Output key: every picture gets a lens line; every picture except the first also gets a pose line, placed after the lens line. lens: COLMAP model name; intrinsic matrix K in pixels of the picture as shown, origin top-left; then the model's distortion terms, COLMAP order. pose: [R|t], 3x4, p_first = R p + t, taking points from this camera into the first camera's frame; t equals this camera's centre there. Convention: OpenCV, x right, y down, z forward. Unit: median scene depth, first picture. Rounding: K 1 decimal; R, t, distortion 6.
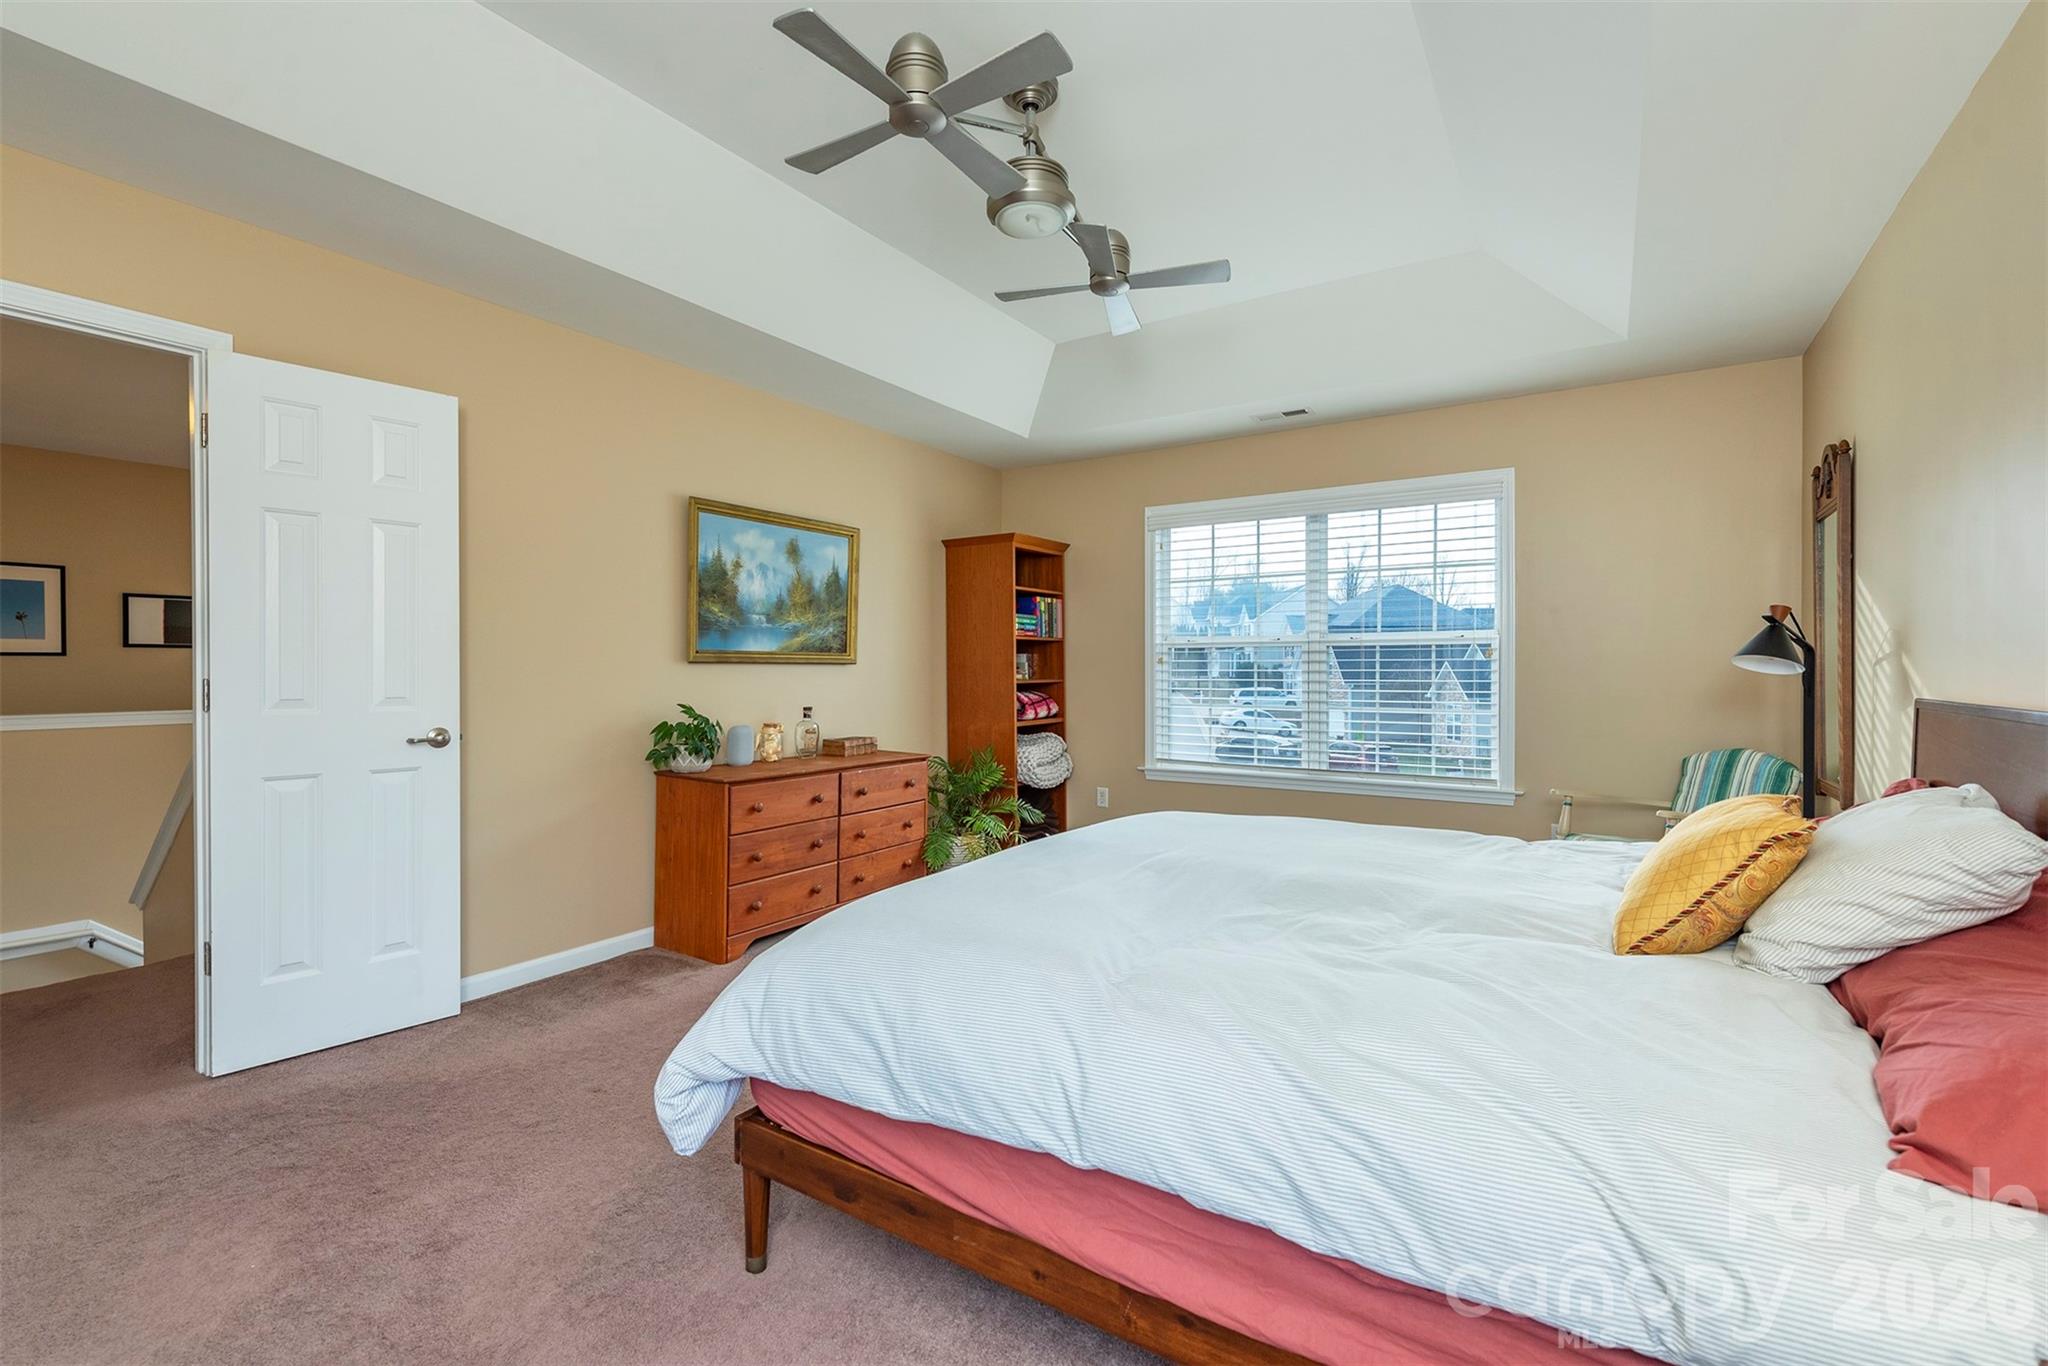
lens RADIAL K [[887.7, 0, 1024.0], [0, 887.7, 683.0], [0, 0, 1]] dist [-0.000694, -0.000003]
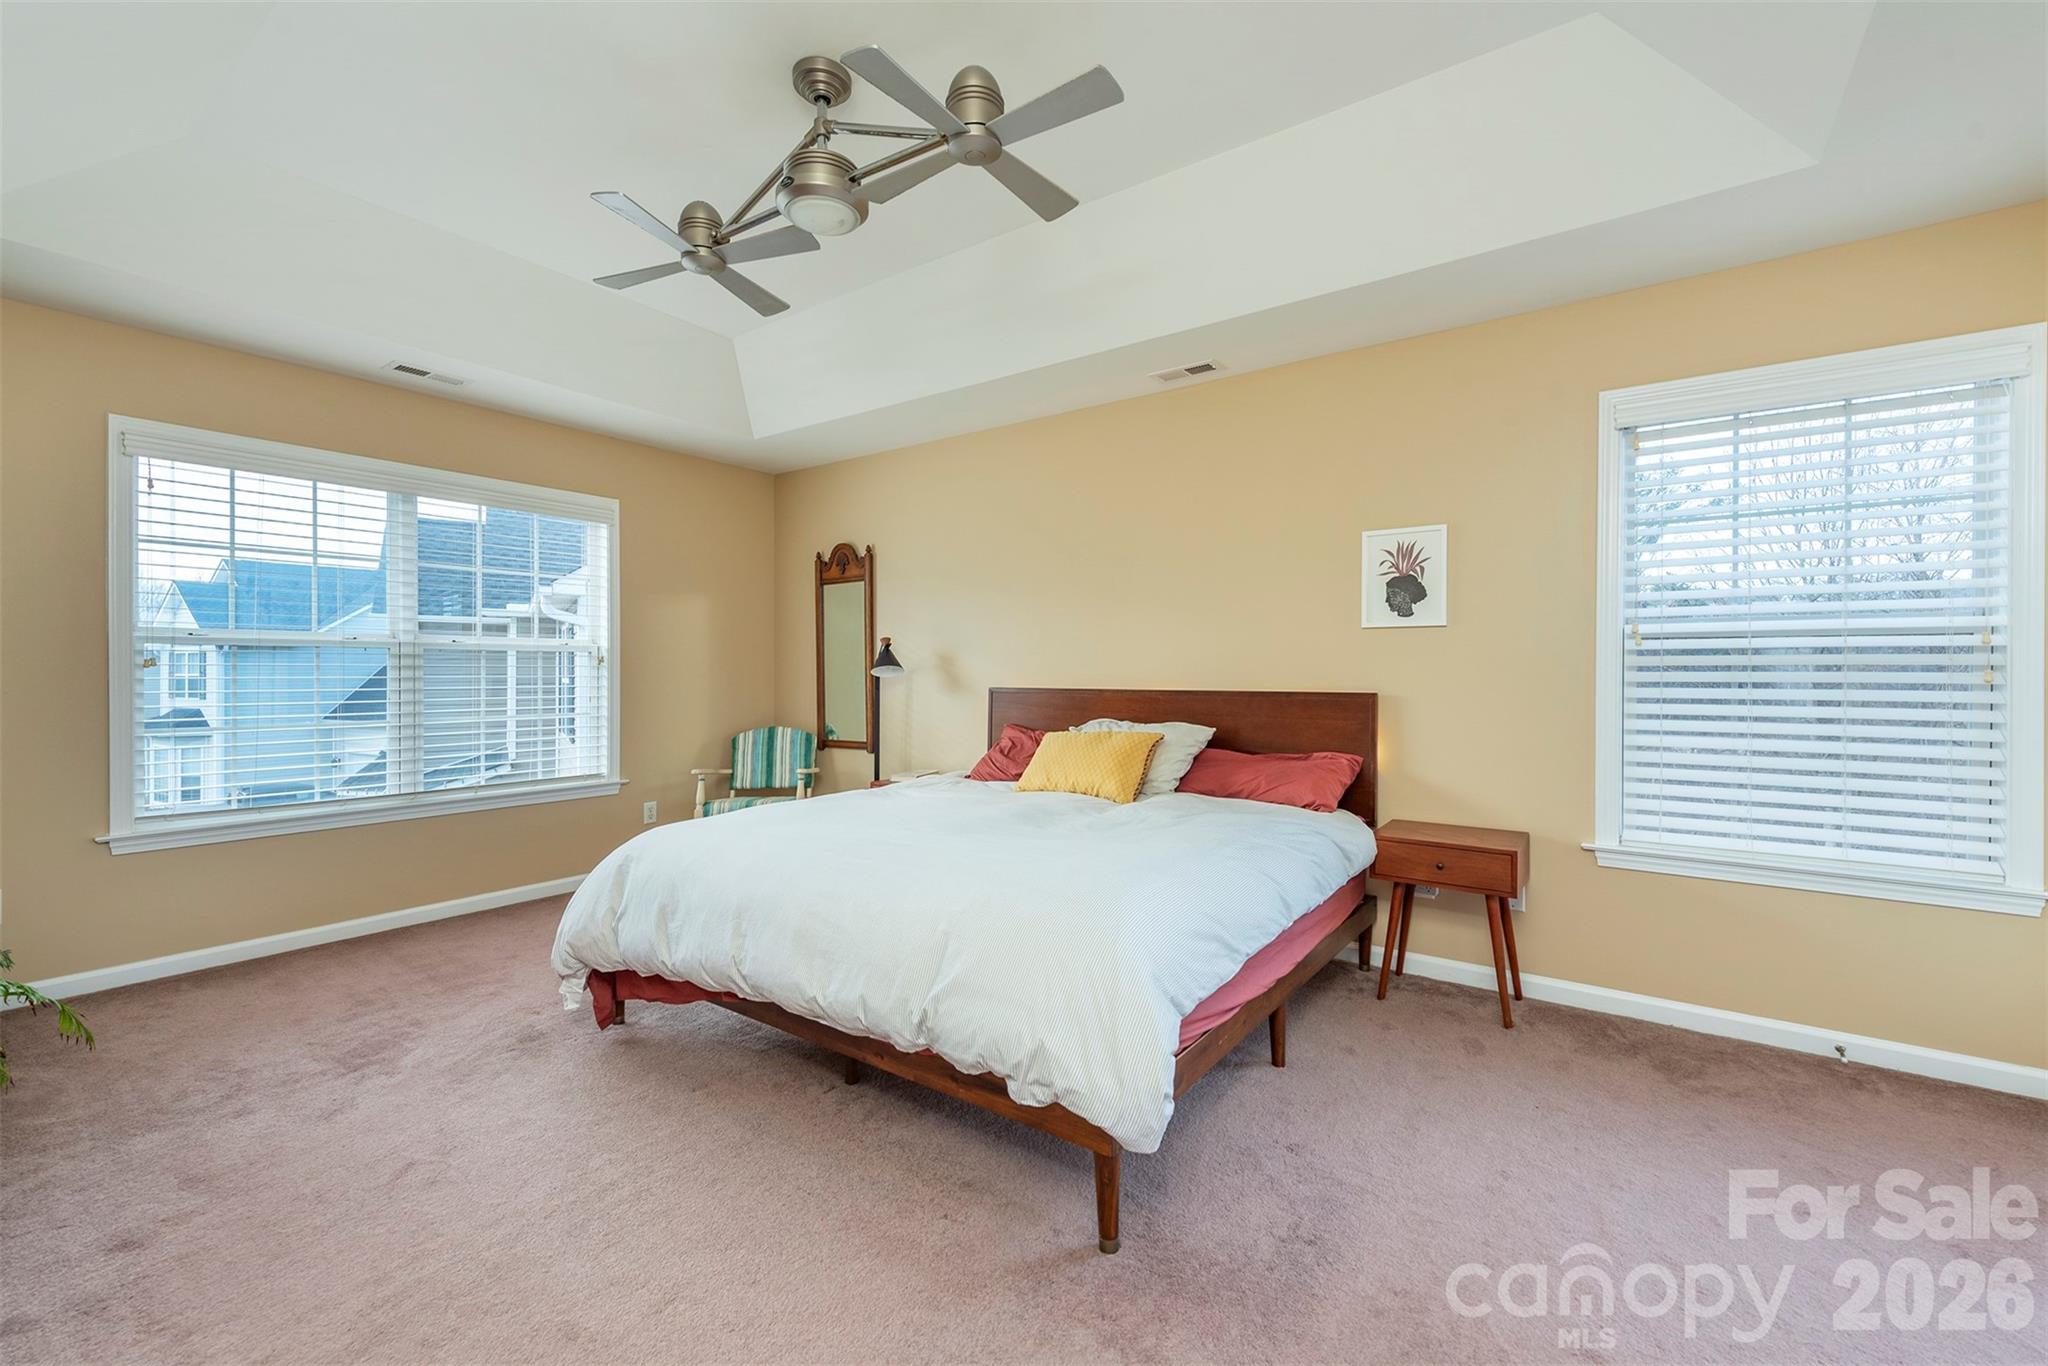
lens RADIAL K [[855.6, 0, 1024.0], [0, 855.6, 683.0], [0, 0, 1]] dist [0.000026, -0.000076]
pose [[0.047478, -0.010942, 0.998812, -0.519204], [0.017645, 0.999793, 0.010114, -0.006625], [-0.998716, 0.017144, 0.047661, 0.413928]]
